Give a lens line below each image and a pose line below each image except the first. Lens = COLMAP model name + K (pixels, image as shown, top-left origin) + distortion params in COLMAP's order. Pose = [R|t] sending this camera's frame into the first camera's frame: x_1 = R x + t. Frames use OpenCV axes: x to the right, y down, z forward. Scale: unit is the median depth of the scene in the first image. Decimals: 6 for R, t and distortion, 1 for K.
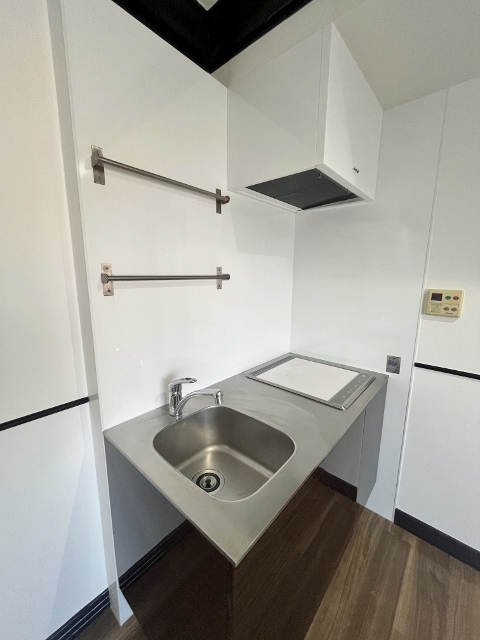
lens RADIAL K [[261.0, 0, 240.0], [0, 261.0, 320.0], [0, 0, 1]] dist [-0.001569, 0.000034]
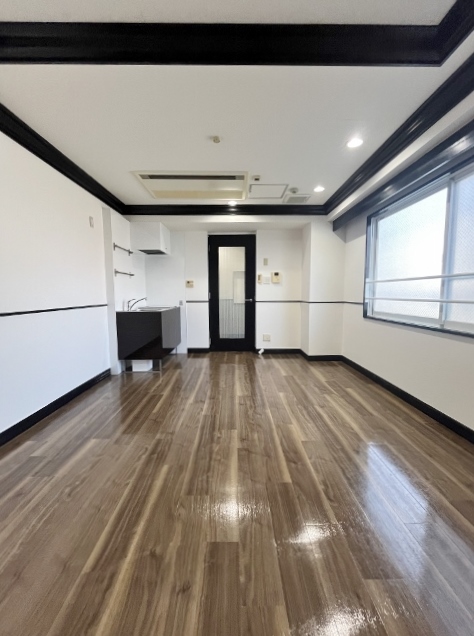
lens RADIAL K [[259.4, 0, 237.0], [0, 259.4, 318.0], [0, 0, 1]] dist [-0.001569, 0.000034]
pose [[0.745110, -0.068547, 0.663409, -1.337438], [0.125381, 0.991366, -0.038389, 0.700818], [-0.655050, 0.111783, 0.747271, -2.361513]]
